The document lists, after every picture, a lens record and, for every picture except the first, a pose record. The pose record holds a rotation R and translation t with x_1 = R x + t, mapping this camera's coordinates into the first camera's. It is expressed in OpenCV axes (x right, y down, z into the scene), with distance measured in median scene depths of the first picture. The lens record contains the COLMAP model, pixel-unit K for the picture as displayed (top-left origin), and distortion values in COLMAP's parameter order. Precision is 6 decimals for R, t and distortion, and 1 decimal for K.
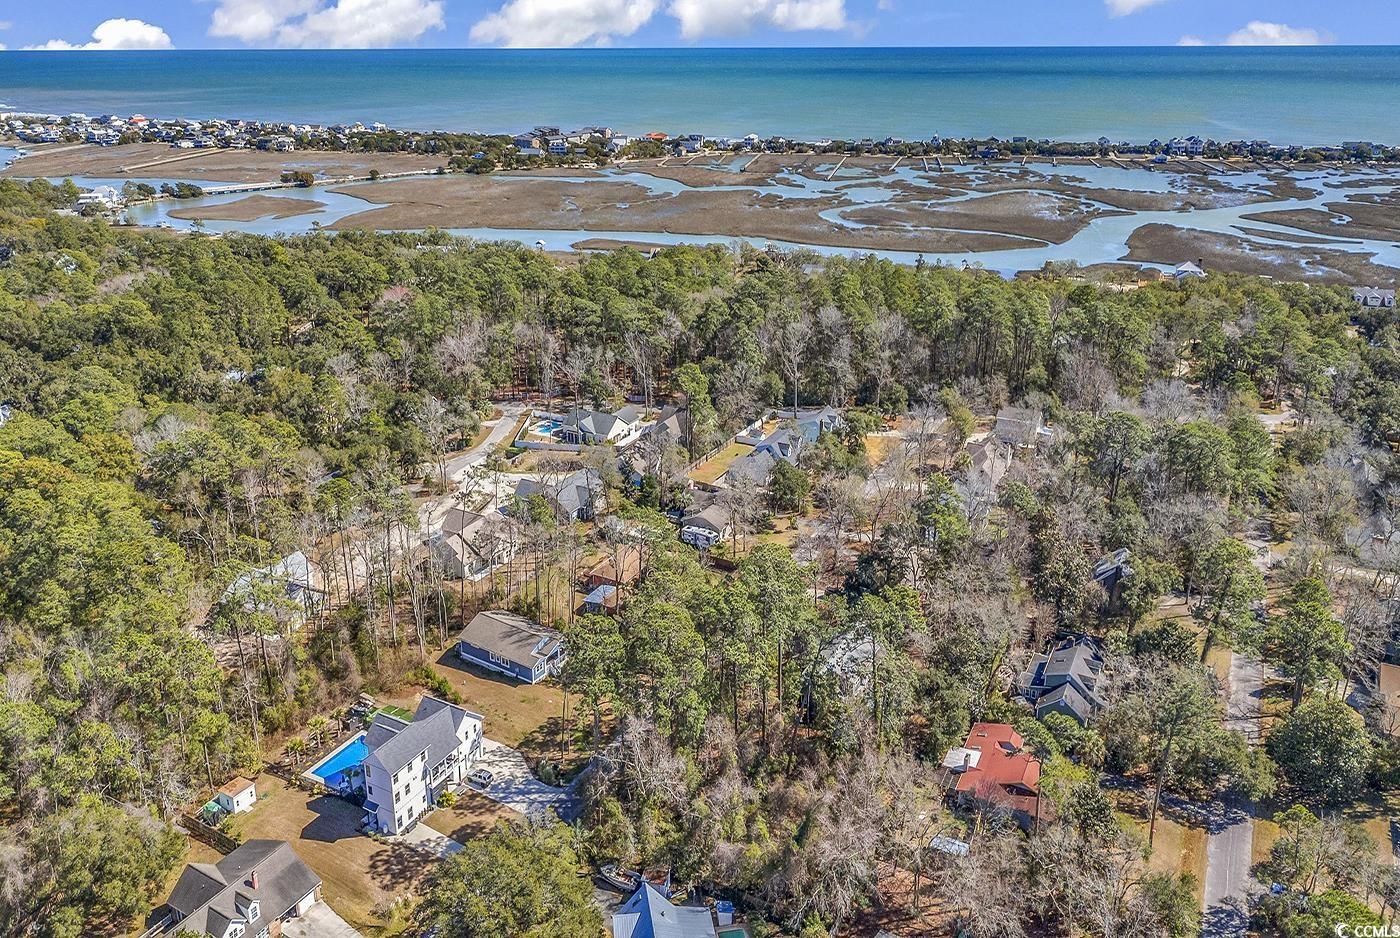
lens RADIAL K [[1005.5, 0, 700.0], [0, 1005.5, 469.0], [0, 0, 1]] dist [0.064407, -0.063715]
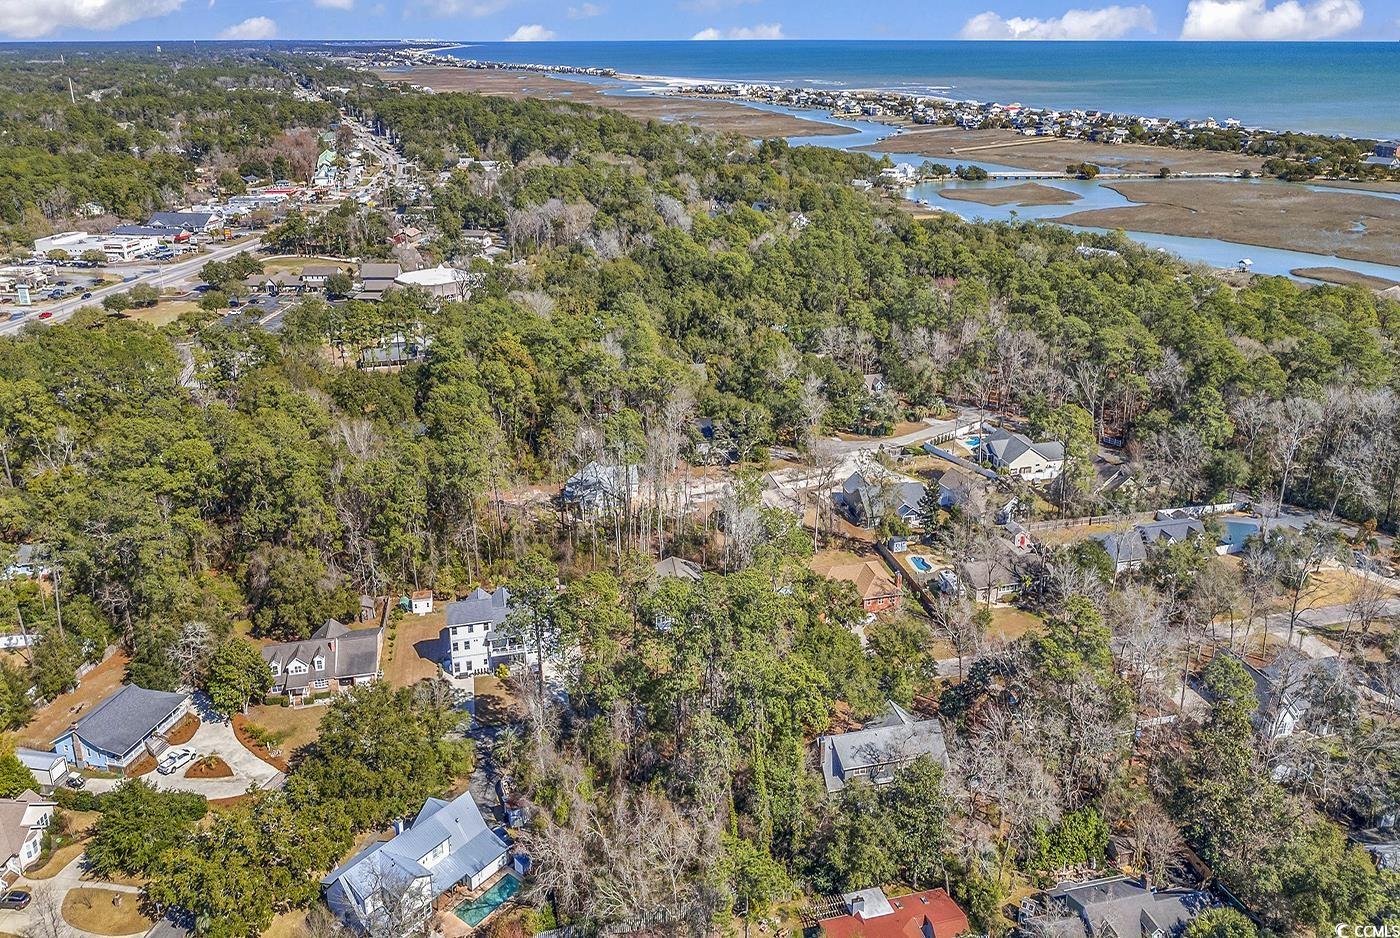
lens RADIAL K [[996.6, 0, 700.0], [0, 996.6, 469.0], [0, 0, 1]] dist [0.071419, -0.061788]
pose [[0.668410, 0.292232, -0.683980, 0.122825], [-0.285843, 0.949890, 0.126506, -0.022702], [0.686675, 0.110953, 0.718448, 0.053229]]
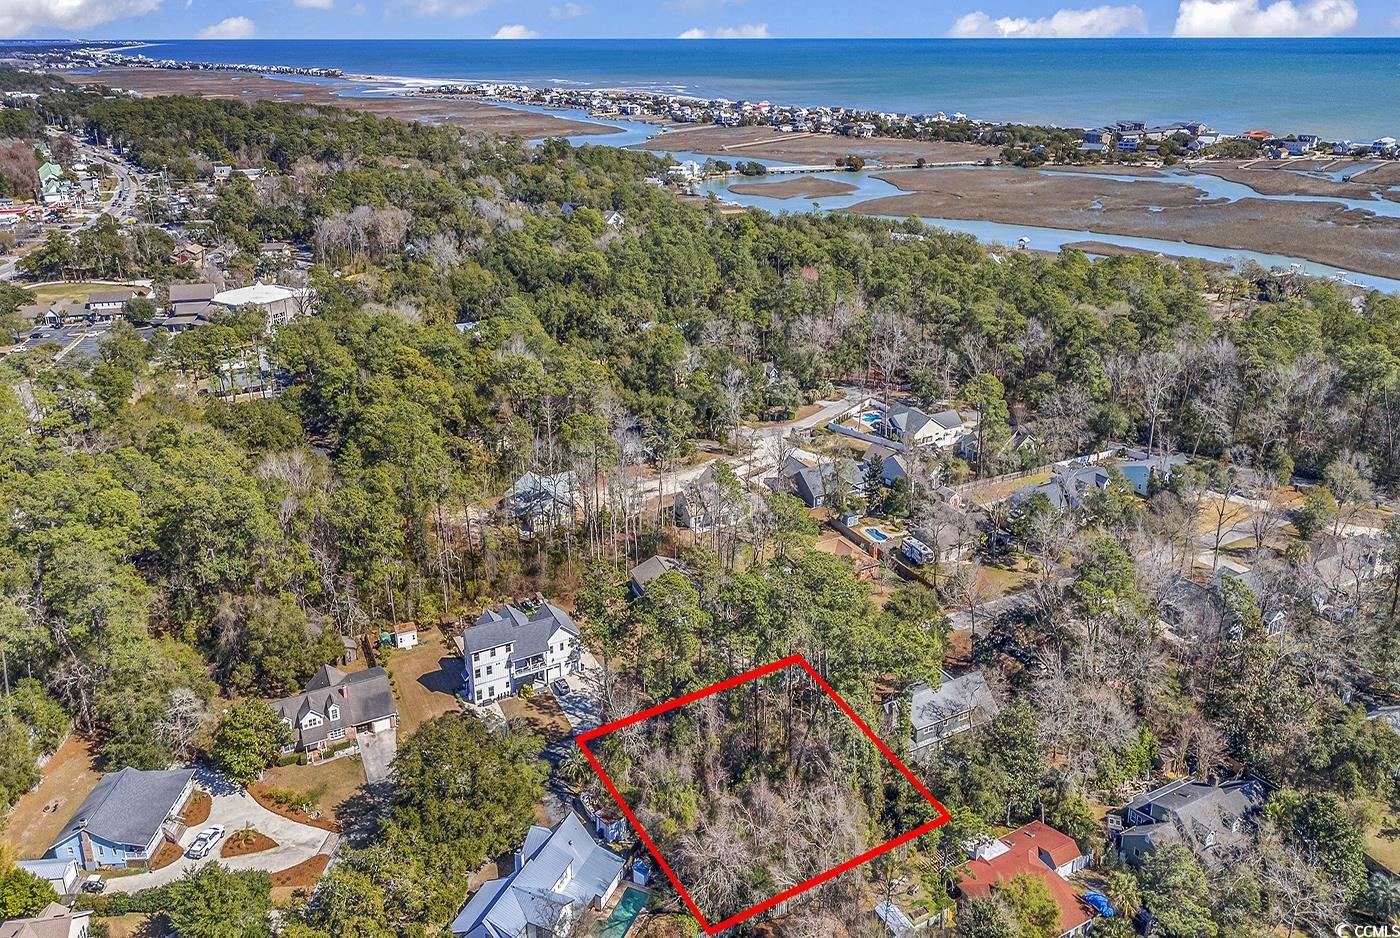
lens RADIAL K [[996.6, 0, 700.0], [0, 996.6, 469.0], [0, 0, 1]] dist [0.071419, -0.061788]
pose [[0.833635, 0.215339, -0.508607, 0.084130], [-0.210109, 0.975273, 0.068540, -0.008397], [0.510790, 0.049725, 0.858266, 0.019692]]
